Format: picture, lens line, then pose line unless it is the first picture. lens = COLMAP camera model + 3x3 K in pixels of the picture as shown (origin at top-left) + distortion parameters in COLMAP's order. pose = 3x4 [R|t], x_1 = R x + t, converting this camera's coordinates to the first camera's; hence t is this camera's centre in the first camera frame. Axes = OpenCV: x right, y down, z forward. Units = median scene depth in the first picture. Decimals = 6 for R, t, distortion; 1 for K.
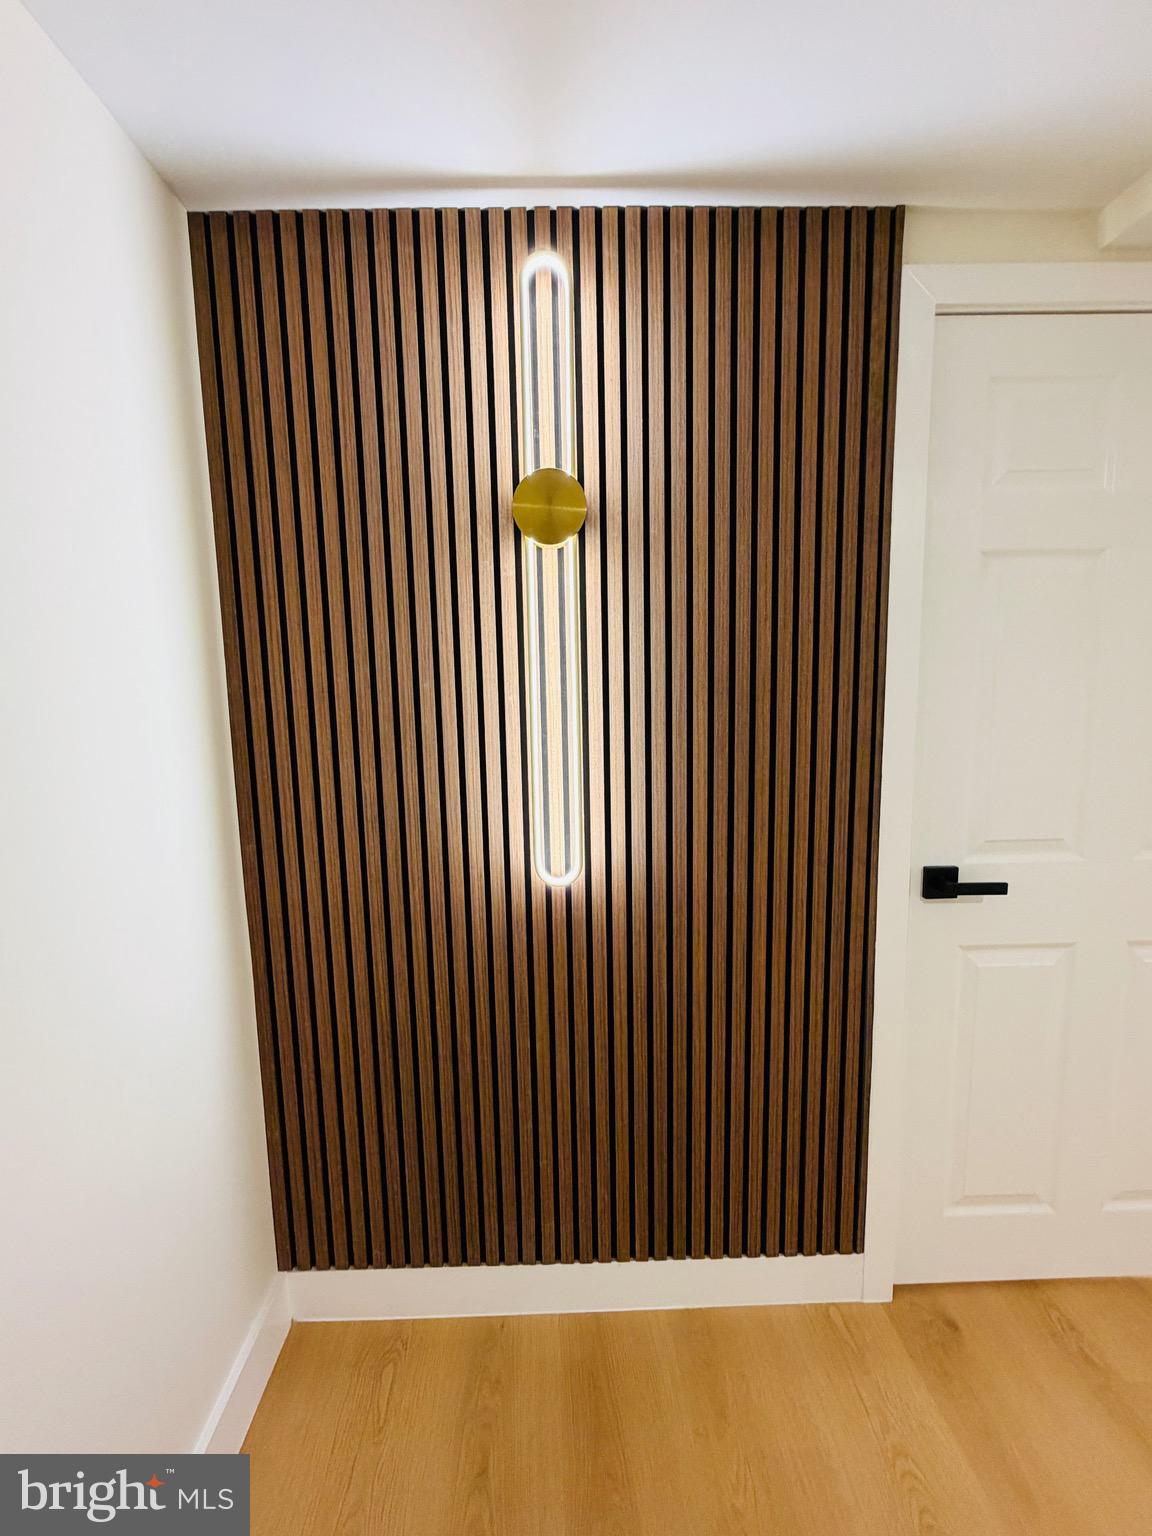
lens RADIAL K [[674.8, 0, 570.0], [0, 674.8, 775.1], [0, 0, 1]] dist [-0.002244, -0.000061]
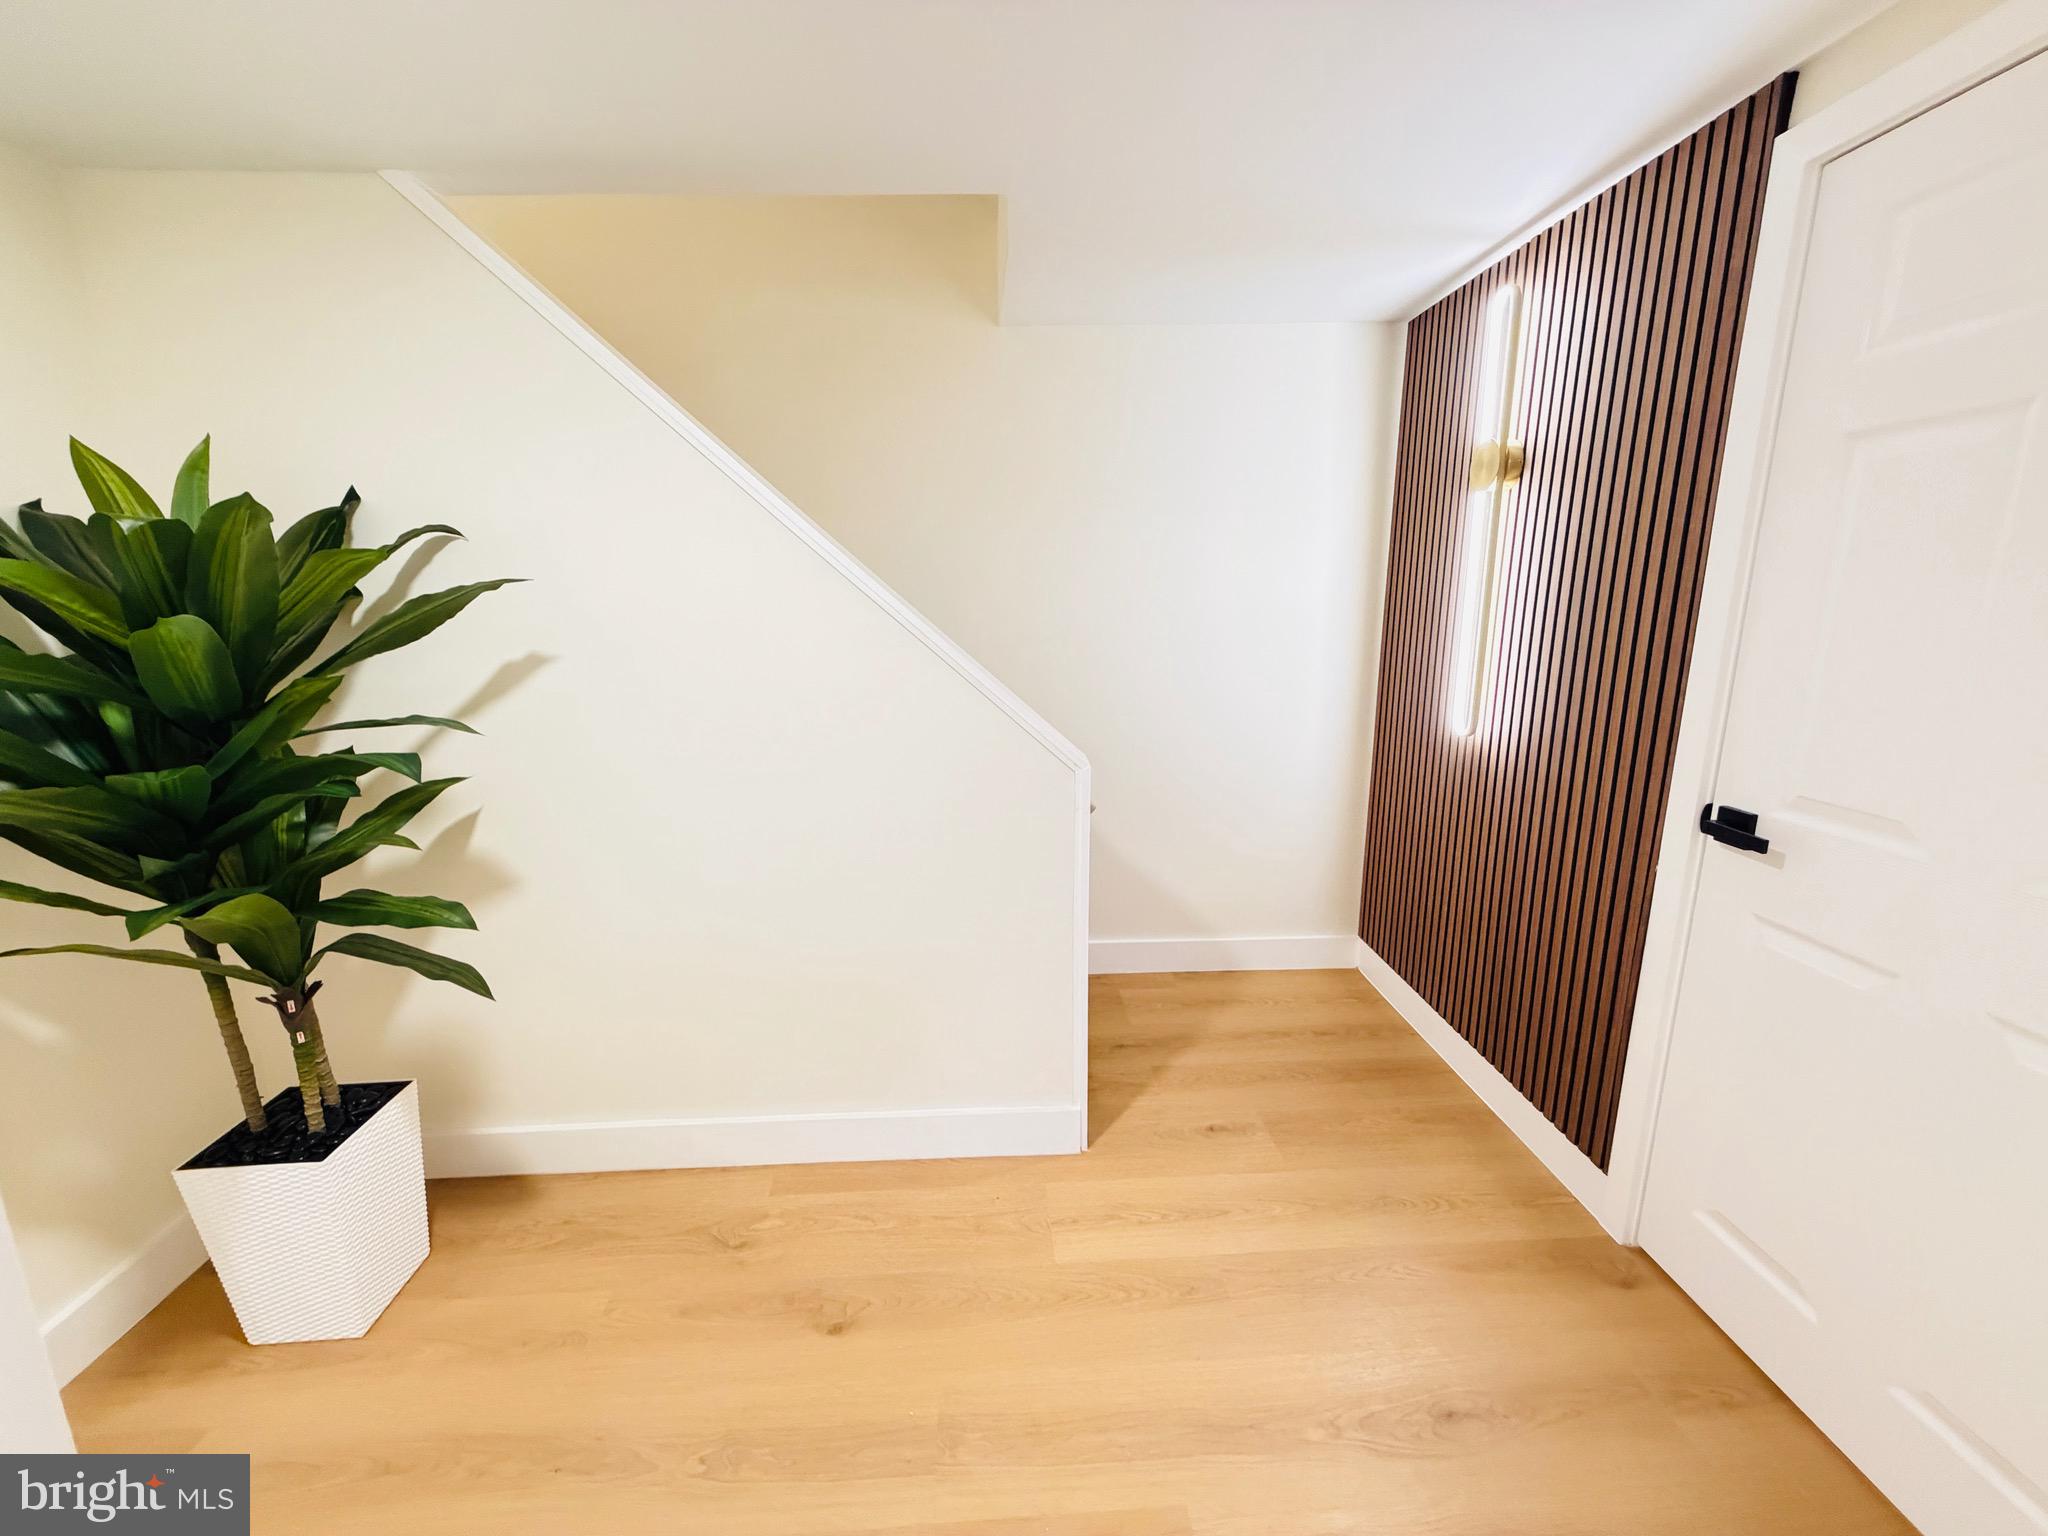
lens RADIAL K [[815.1, 0, 1021.1], [0, 815.1, 766.2], [0, 0, 1]] dist [-0.000031, -0.000058]
pose [[0.008782, 0.228611, -0.973478, 1.577714], [-0.123410, 0.966321, 0.225817, -0.043774], [0.992317, 0.118154, 0.036700, 0.026709]]
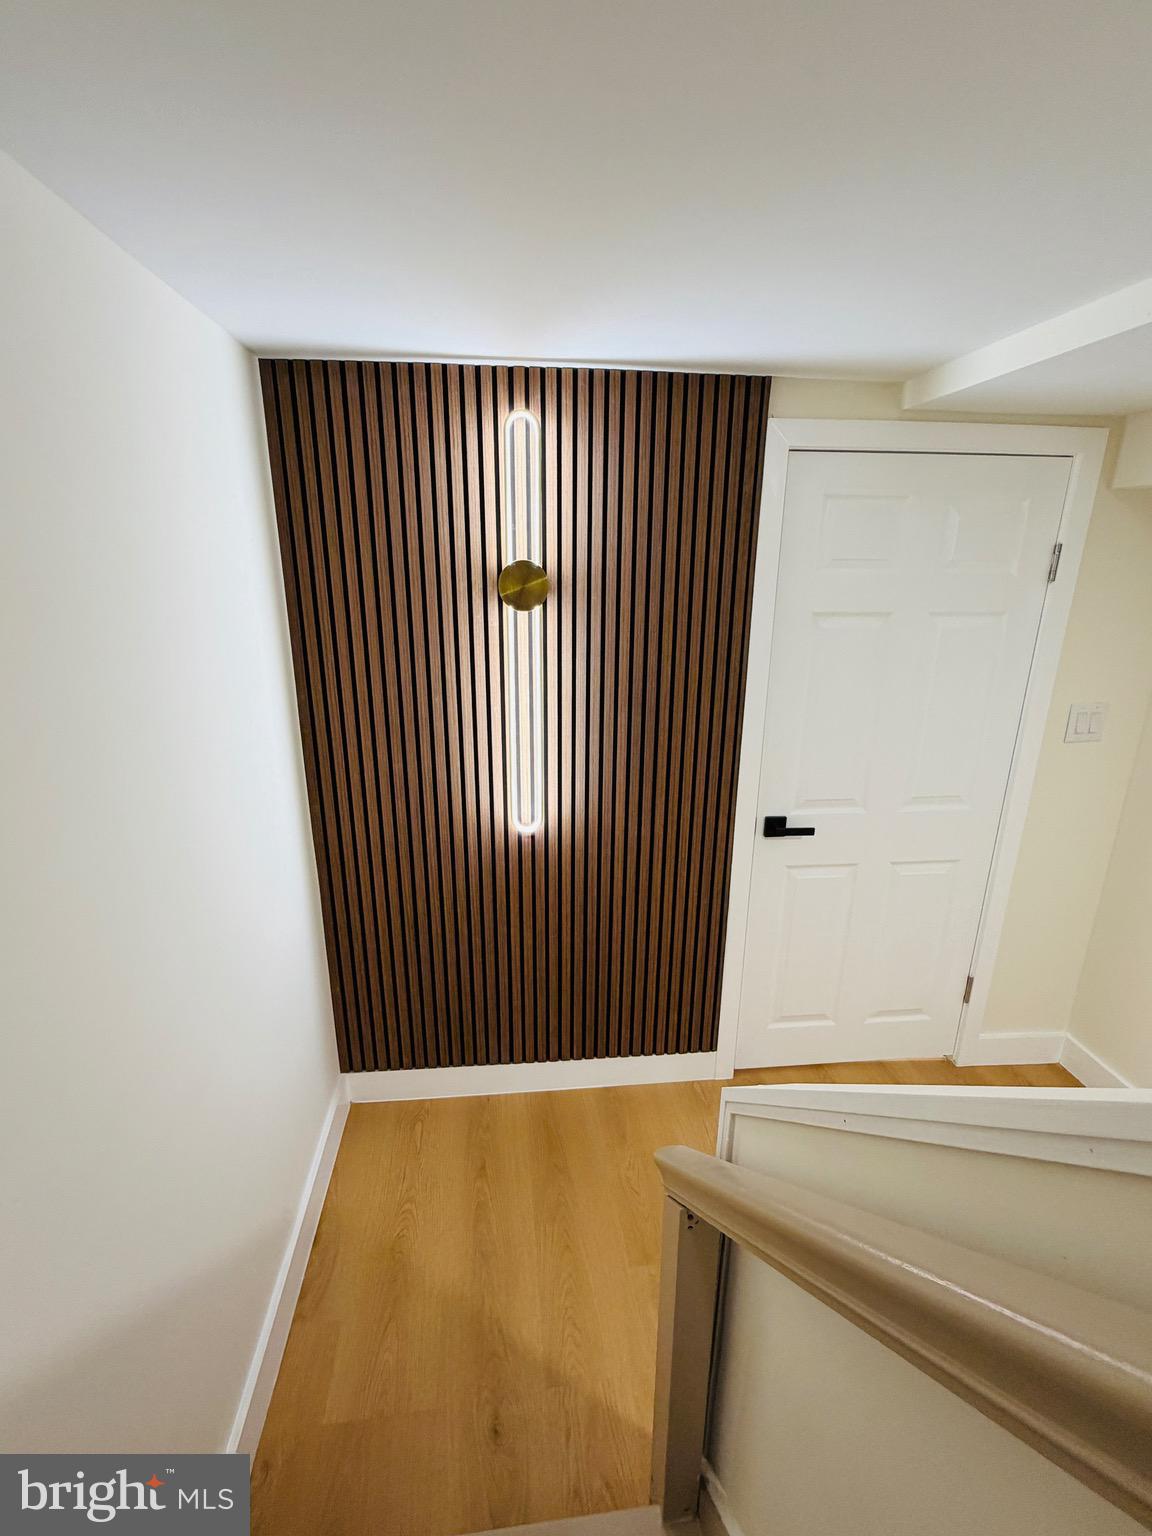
lens RADIAL K [[673.1, 0, 576.0], [0, 673.1, 768.0], [0, 0, 1]] dist [-0.008706, -0.000095]
pose [[0.996598, 0.004130, 0.082314, -0.030422], [-0.017365, 0.986847, 0.160724, -0.214226], [-0.080568, -0.161607, 0.983561, -0.455989]]
